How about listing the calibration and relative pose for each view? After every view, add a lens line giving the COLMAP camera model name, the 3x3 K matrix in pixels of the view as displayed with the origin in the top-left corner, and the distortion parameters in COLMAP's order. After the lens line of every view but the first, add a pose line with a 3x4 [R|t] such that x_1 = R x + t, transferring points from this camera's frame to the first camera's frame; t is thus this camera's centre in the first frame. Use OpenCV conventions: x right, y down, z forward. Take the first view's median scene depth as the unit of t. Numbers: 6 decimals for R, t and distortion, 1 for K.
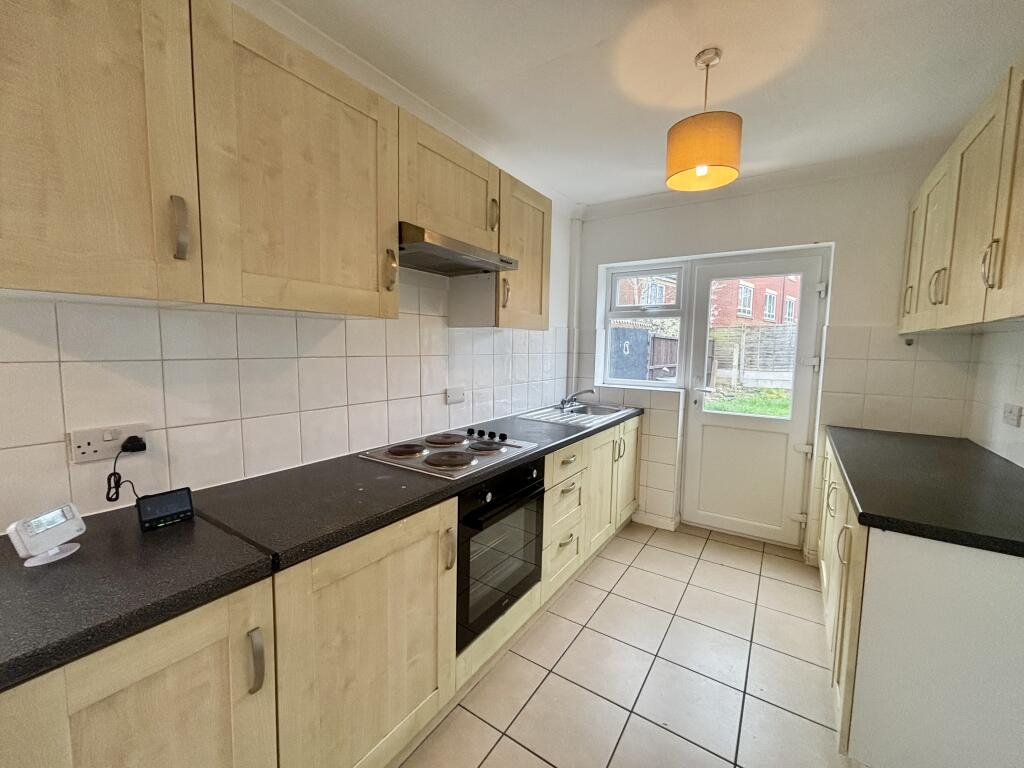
lens RADIAL K [[417.2, 0, 512.3], [0, 417.2, 384.5], [0, 0, 1]] dist [0.003293, 0.000416]
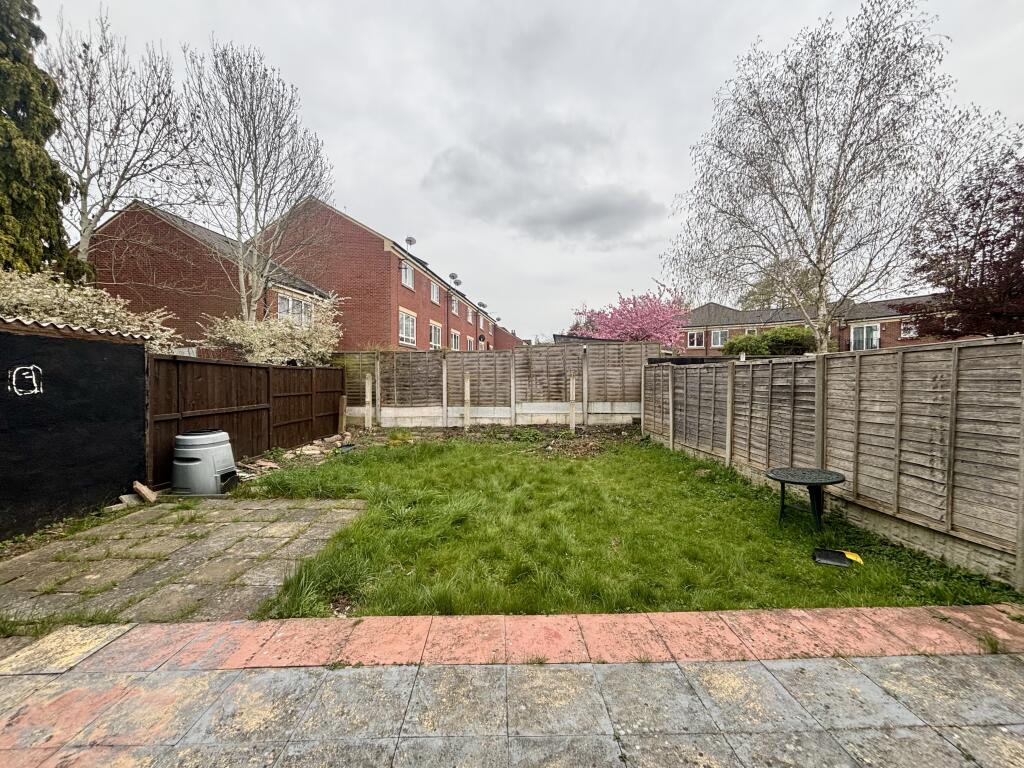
lens RADIAL K [[417.2, 0, 511.3], [0, 417.2, 386.7], [0, 0, 1]] dist [0.003293, 0.000416]
pose [[0.781784, -0.017618, 0.623301, 0.252588], [0.061263, 0.996935, -0.048661, -0.018235], [-0.620533, 0.076228, 0.780467, 0.217628]]
